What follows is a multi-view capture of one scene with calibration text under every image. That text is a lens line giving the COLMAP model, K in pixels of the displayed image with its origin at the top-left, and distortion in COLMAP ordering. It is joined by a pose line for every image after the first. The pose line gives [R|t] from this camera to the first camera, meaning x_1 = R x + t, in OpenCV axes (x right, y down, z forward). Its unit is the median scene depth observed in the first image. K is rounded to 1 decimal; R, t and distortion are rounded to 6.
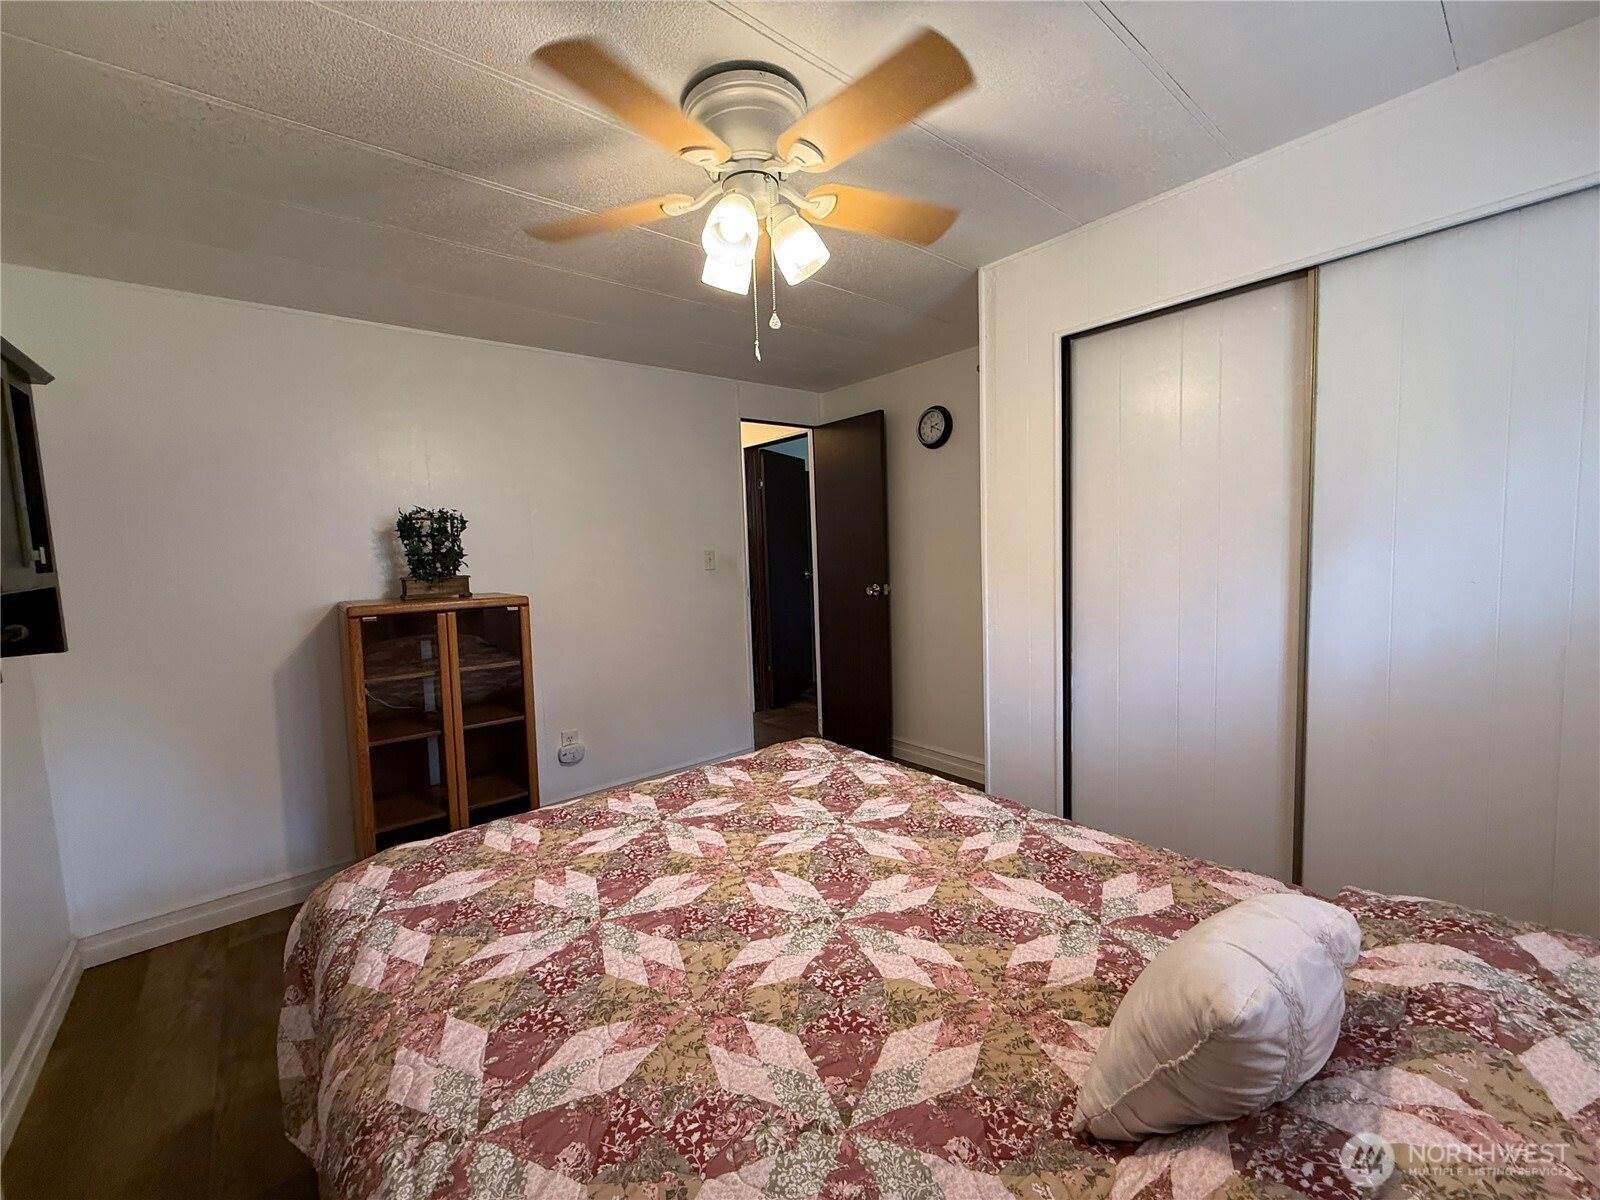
lens RADIAL K [[637.6, 0, 793.5], [0, 637.6, 601.5], [0, 0, 1]] dist [-0.001345, -0.000056]
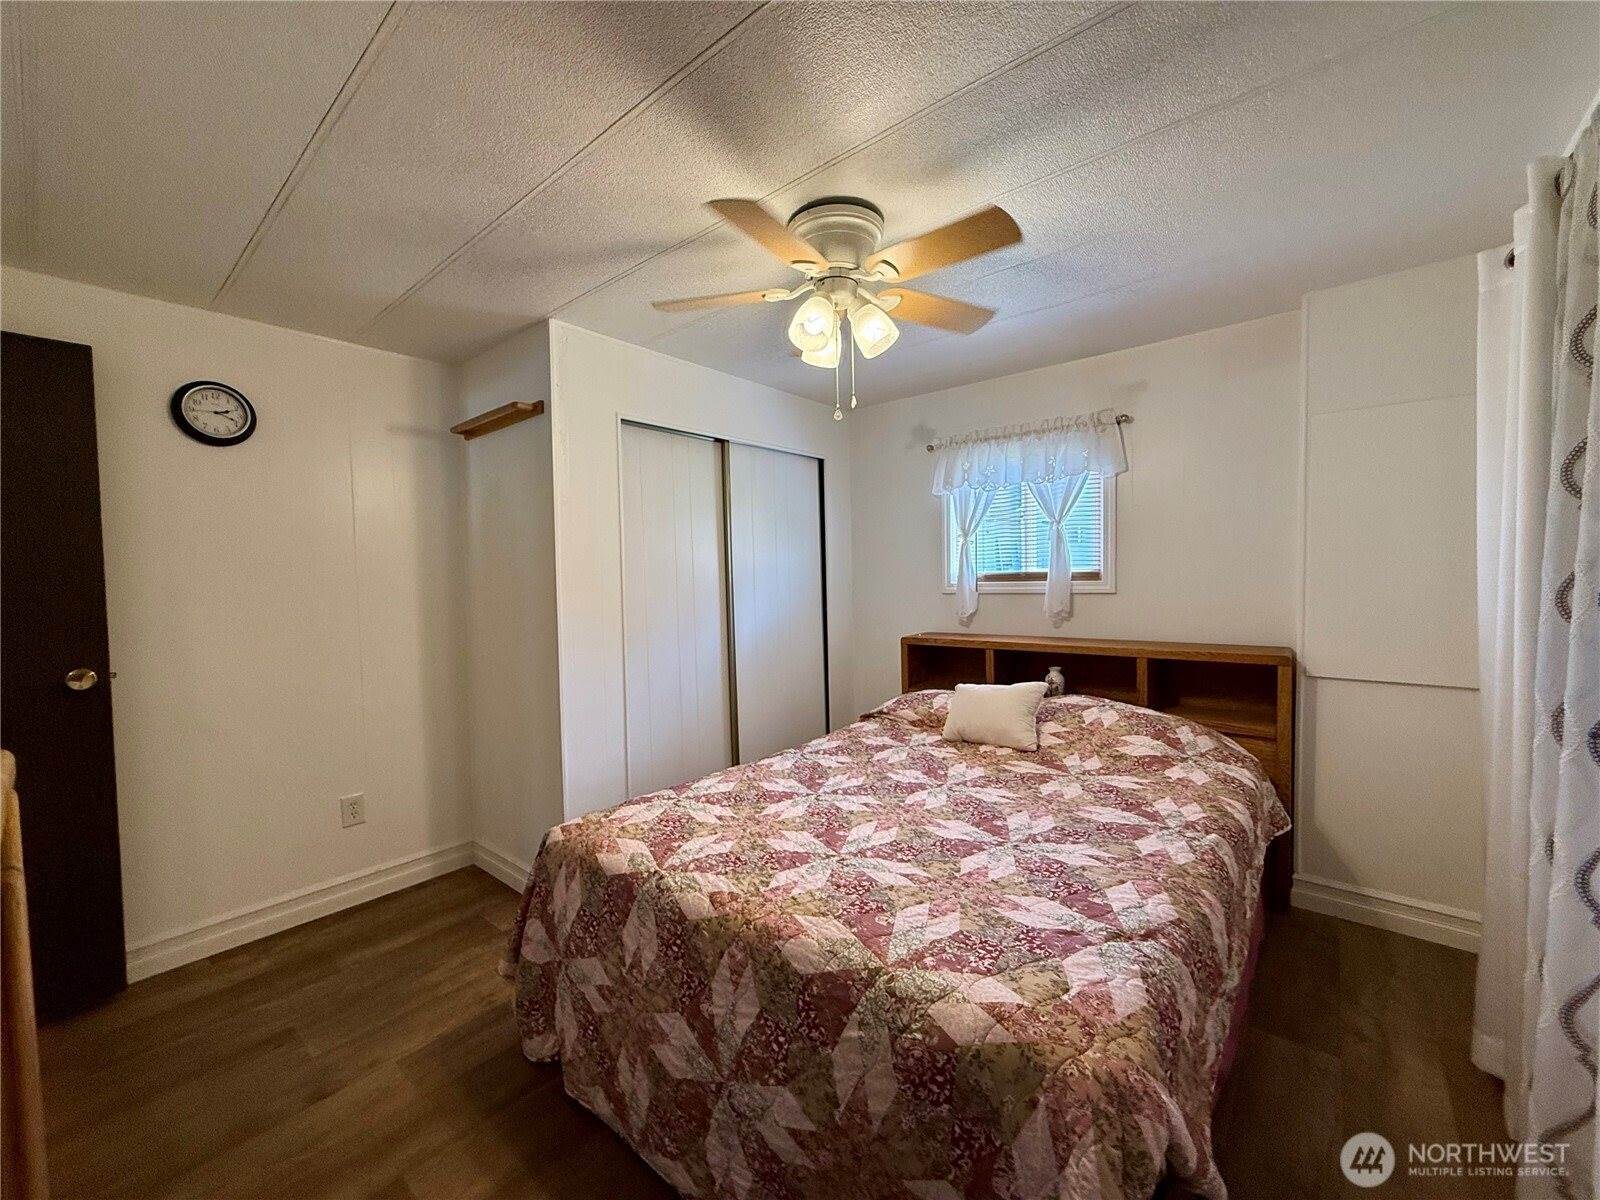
lens RADIAL K [[637.6, 0, 793.5], [0, 637.6, 601.5], [0, 0, 1]] dist [-0.001345, -0.000056]
pose [[-0.171008, 0.000427, 0.985270, -1.341408], [0.115907, 0.993065, 0.019687, -0.066667], [-0.978428, 0.117566, -0.169872, 1.408826]]
